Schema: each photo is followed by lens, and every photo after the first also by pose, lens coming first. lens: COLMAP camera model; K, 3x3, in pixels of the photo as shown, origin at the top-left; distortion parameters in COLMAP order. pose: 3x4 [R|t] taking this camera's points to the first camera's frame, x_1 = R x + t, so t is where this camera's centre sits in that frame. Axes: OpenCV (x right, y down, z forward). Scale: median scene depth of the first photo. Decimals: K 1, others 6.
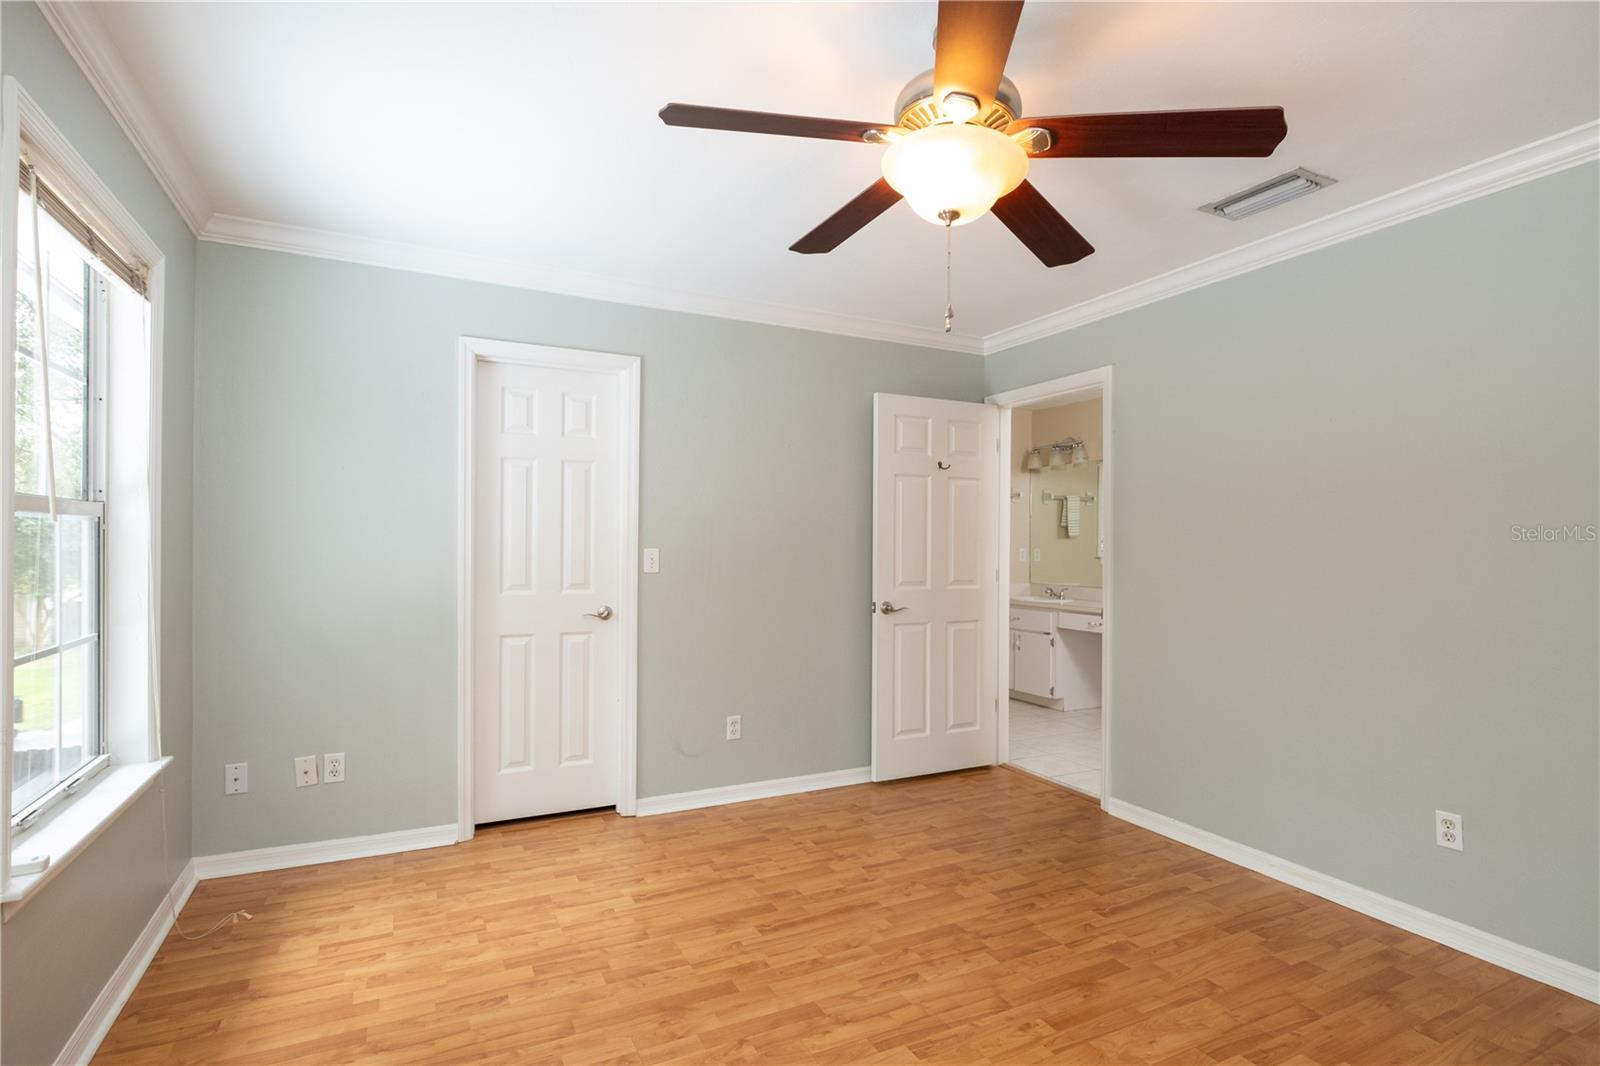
lens RADIAL K [[770.7, 0, 805.0], [0, 770.7, 546.3], [0, 0, 1]] dist [-0.003056, -0.000463]
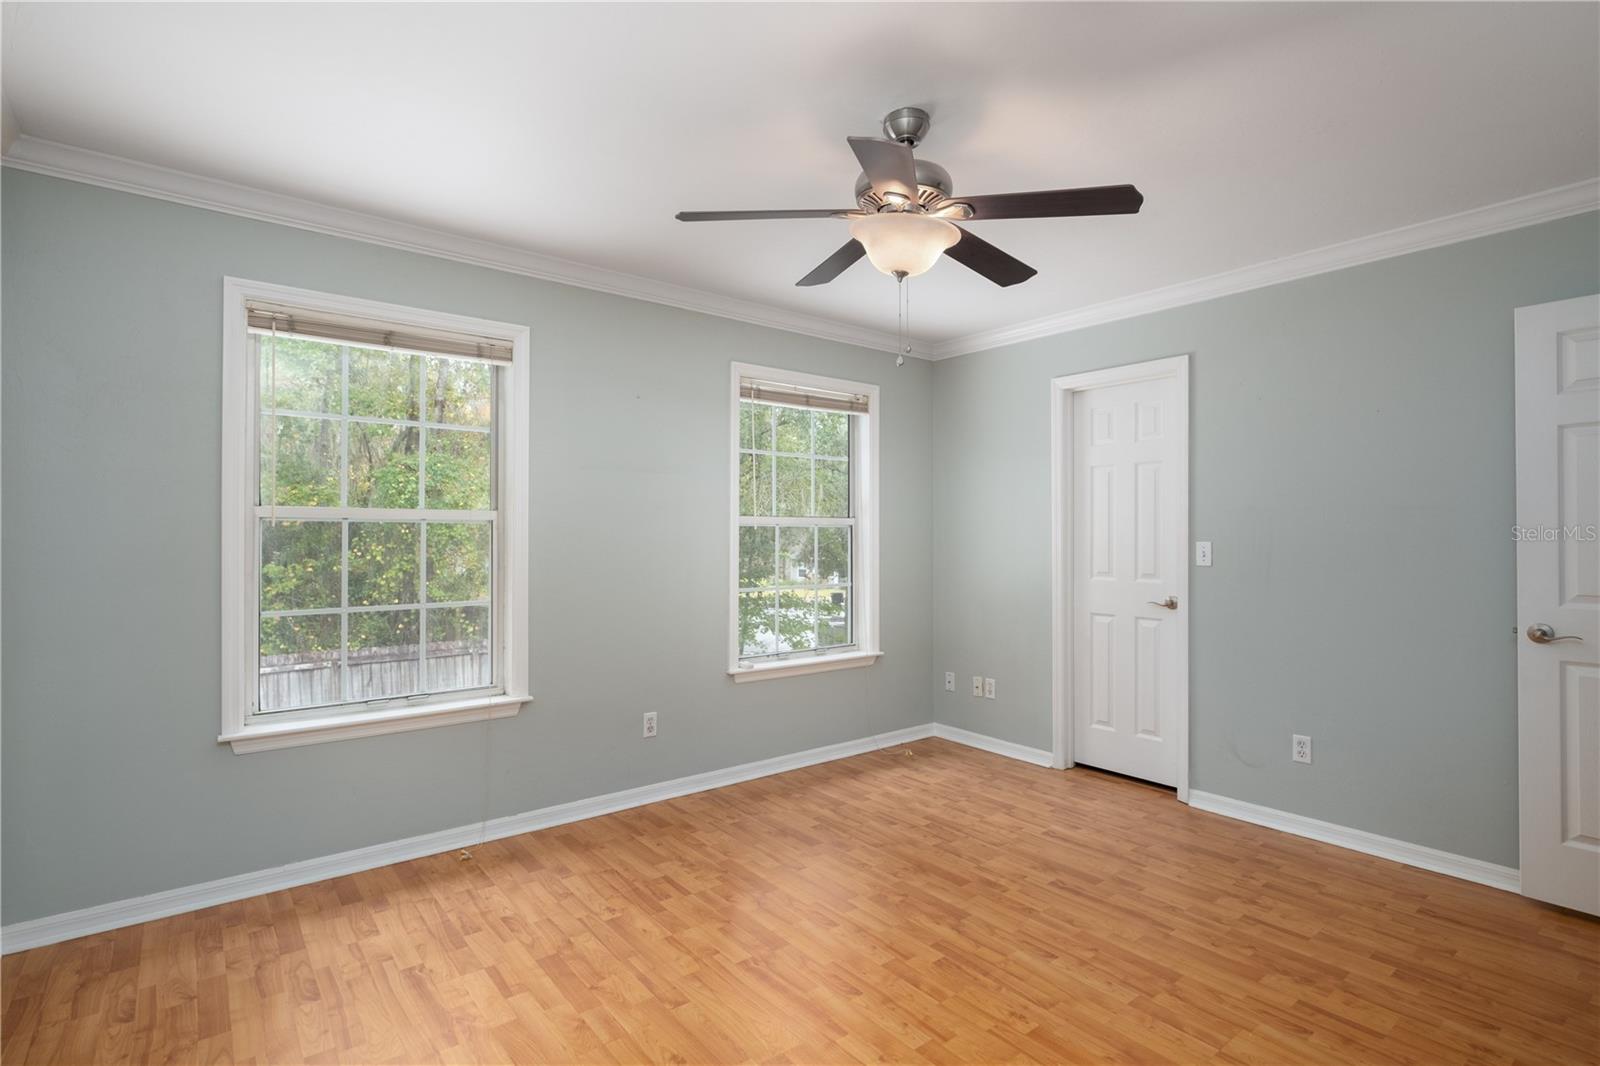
lens RADIAL K [[773.4, 0, 800.0], [0, 773.4, 533.0], [0, 0, 1]] dist [0.000158, -0.000211]
pose [[0.211258, -0.010869, -0.977370, 0.824901], [-0.000188, 0.999938, -0.011160, 0.003192], [0.977430, 0.002541, 0.211243, 0.341758]]
